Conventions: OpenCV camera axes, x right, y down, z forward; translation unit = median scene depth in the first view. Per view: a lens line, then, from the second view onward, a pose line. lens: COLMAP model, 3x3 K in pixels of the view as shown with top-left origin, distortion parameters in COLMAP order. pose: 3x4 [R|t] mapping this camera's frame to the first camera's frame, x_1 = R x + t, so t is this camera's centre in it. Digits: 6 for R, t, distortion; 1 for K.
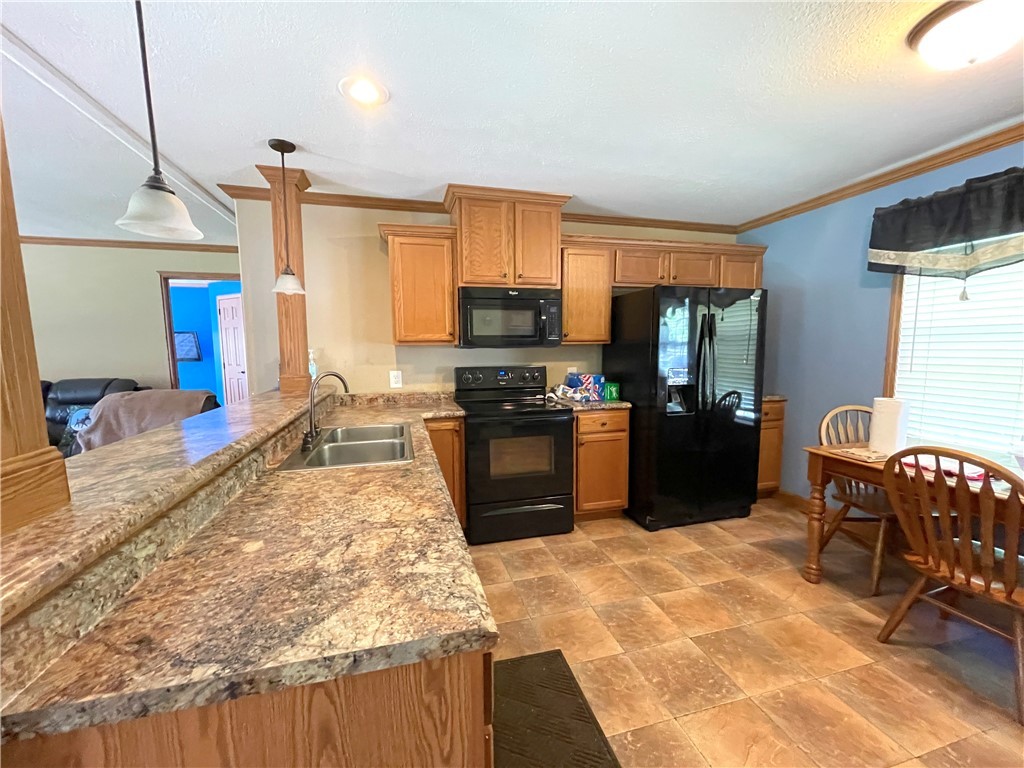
lens RADIAL K [[413.3, 0, 509.6], [0, 413.3, 386.8], [0, 0, 1]] dist [-0.004327, -0.000797]
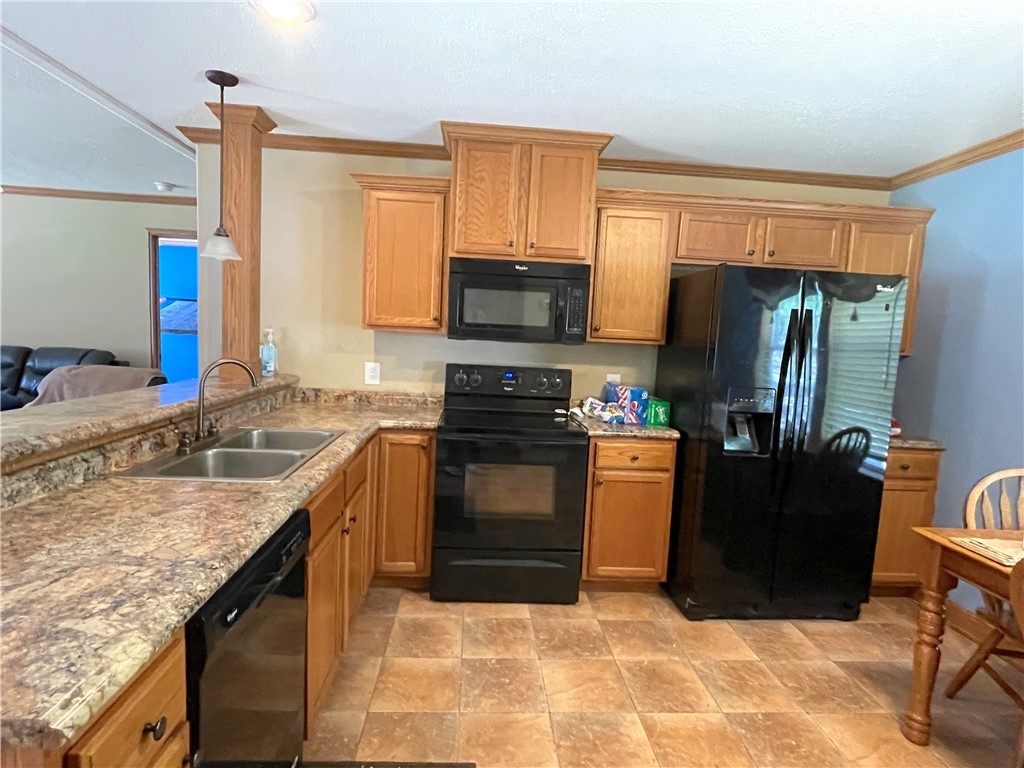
lens RADIAL K [[549.2, 0, 511.1], [0, 549.2, 388.2], [0, 0, 1]] dist [-0.010827, 0.006154]
pose [[0.978350, 0.077533, -0.191883, 0.195456], [-0.077901, 0.996945, 0.005640, -0.018025], [0.191734, 0.009430, 0.981402, 0.040576]]
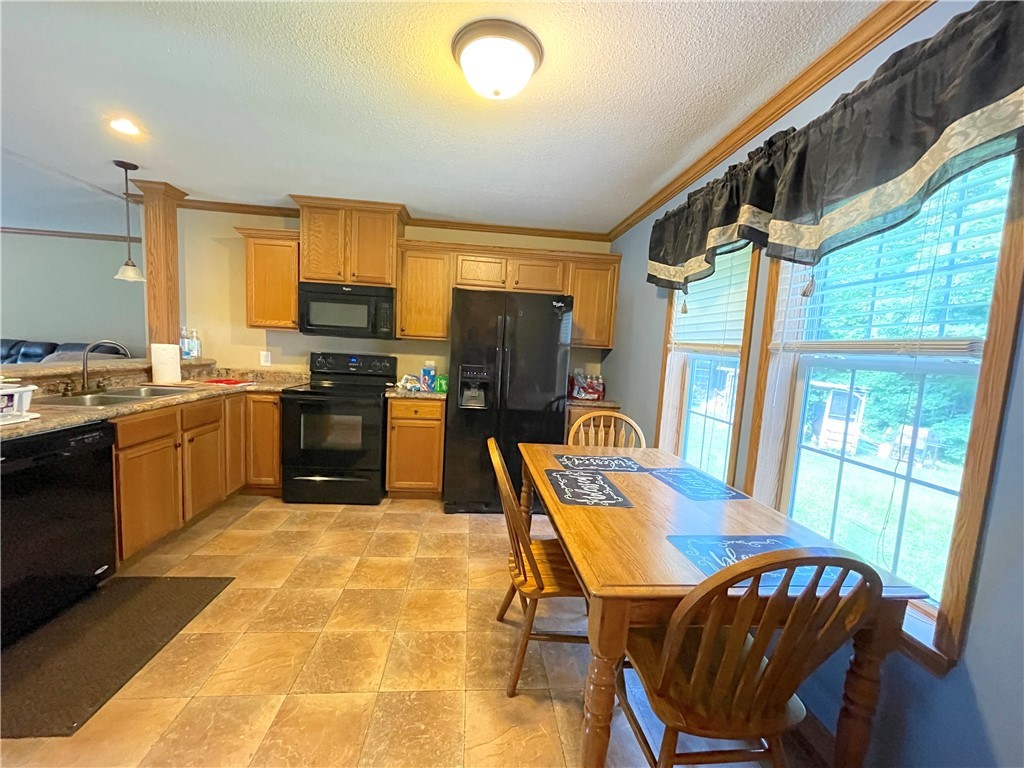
lens RADIAL K [[413.3, 0, 518.3], [0, 413.3, 389.6], [0, 0, 1]] dist [-0.004327, -0.000797]
pose [[0.983538, 0.083324, -0.160346, 0.679577], [-0.082884, 0.996514, 0.009442, -0.001416], [0.160574, 0.004003, 0.987016, -0.046675]]
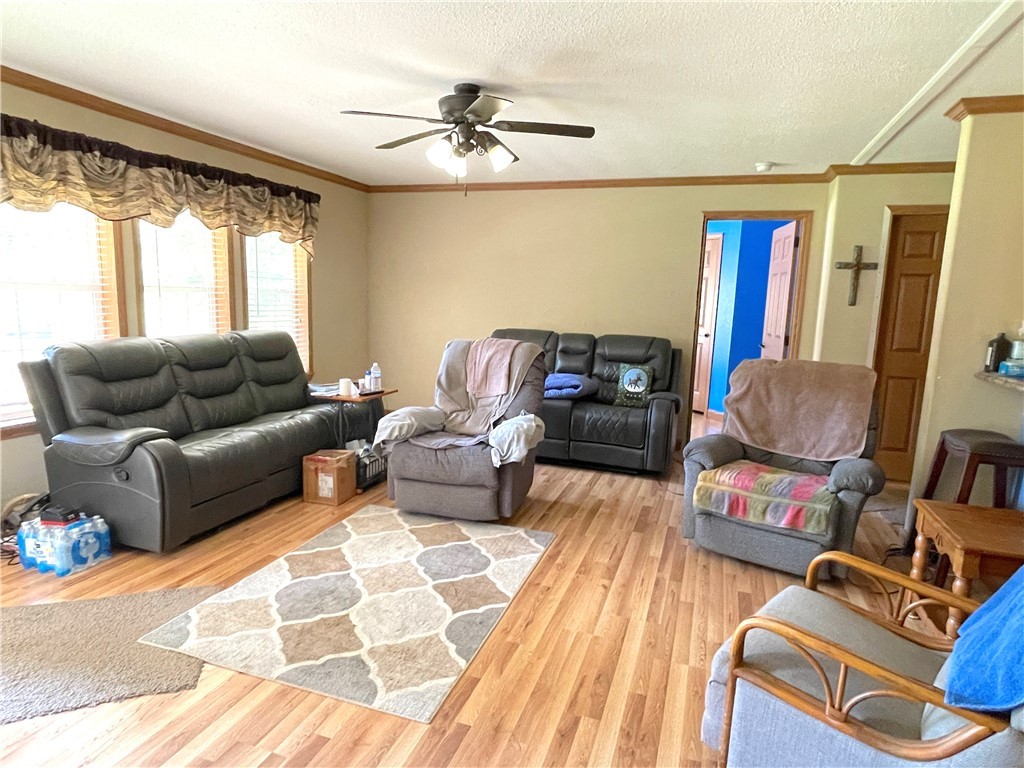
lens RADIAL K [[602.5, 0, 511.8], [0, 602.5, 387.0], [0, 0, 1]] dist [0.005543, -0.009949]
pose [[0.829088, 0.118941, -0.546321, -0.662252], [-0.095182, 0.992873, 0.071716, 0.030761], [0.550957, -0.007459, 0.834500, -0.331867]]
